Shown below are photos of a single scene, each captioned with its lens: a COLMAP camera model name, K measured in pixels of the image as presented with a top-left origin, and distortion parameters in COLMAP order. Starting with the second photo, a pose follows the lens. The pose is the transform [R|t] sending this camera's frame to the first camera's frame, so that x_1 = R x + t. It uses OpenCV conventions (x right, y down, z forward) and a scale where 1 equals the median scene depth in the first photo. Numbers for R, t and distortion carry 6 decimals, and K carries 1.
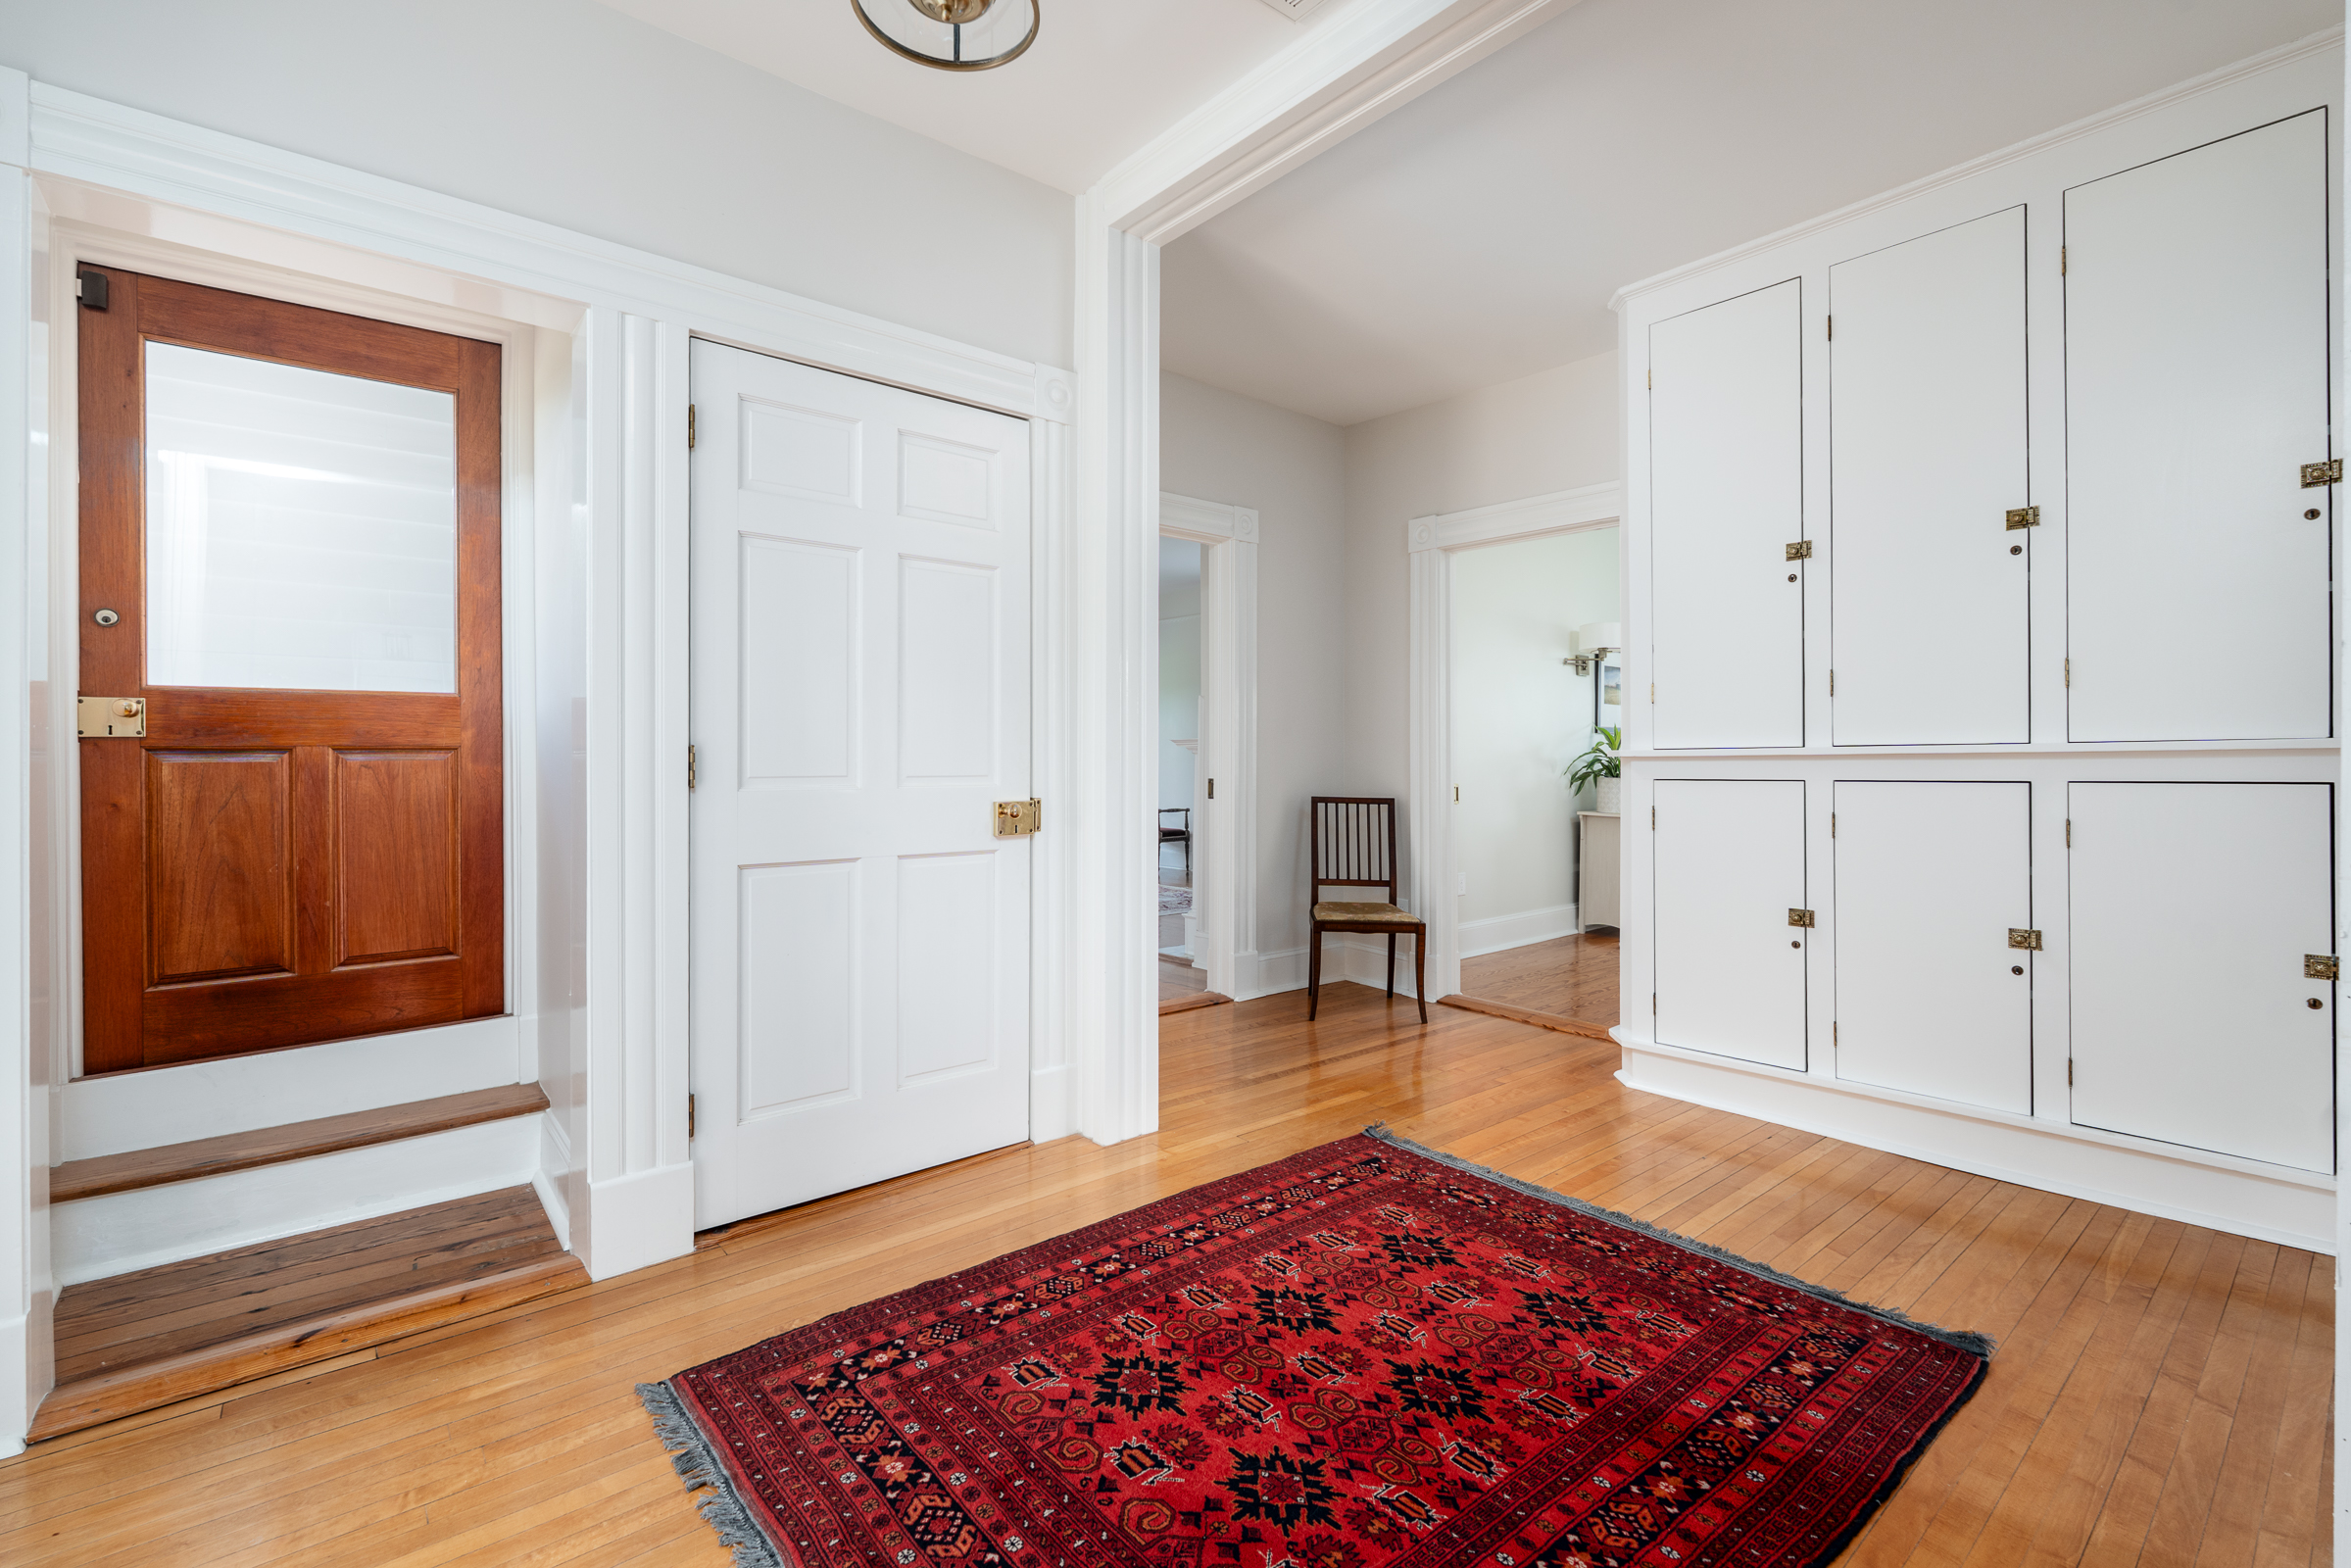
lens RADIAL K [[1046.0, 0, 1173.6], [0, 1046.0, 764.7], [0, 0, 1]] dist [-0.002903, -0.000388]
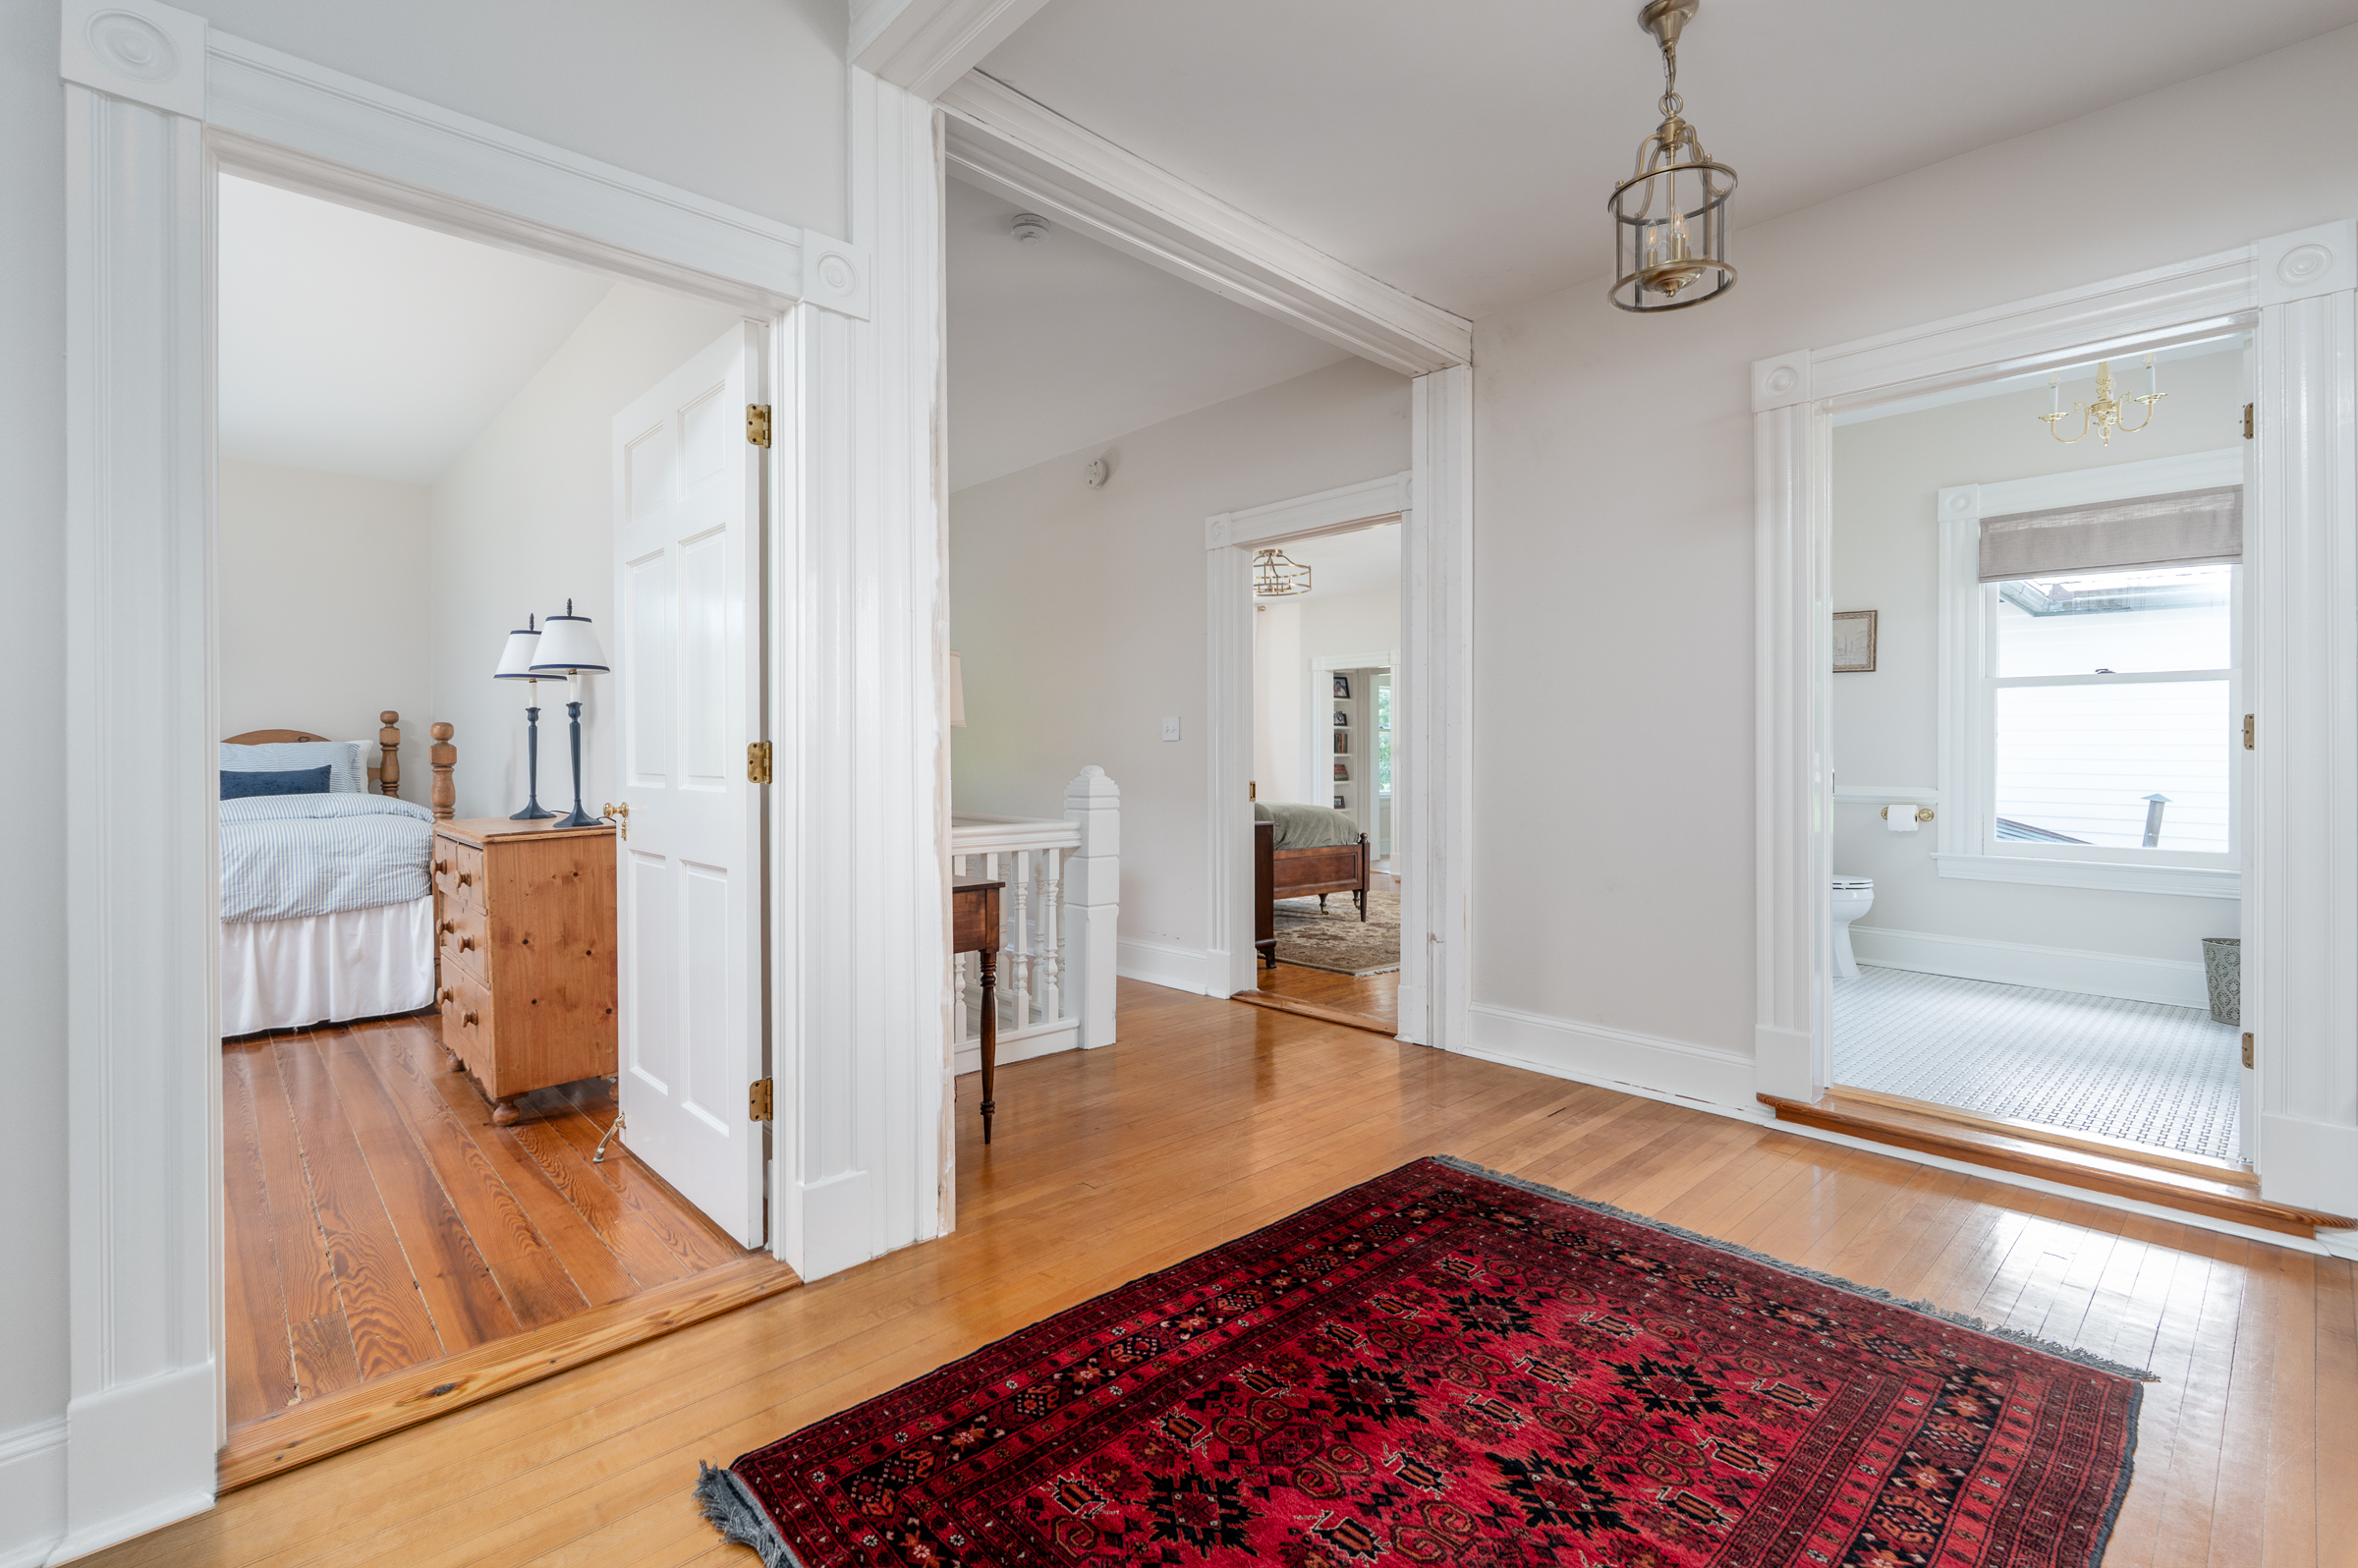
lens RADIAL K [[1049.1, 0, 1178.2], [0, 1049.1, 753.5], [0, 0, 1]] dist [-0.002903, -0.000388]
pose [[-0.998297, 0.002658, -0.058278, 0.481661], [0.002129, 0.999956, 0.009141, -0.015706], [0.058300, 0.009001, -0.998259, 1.939654]]
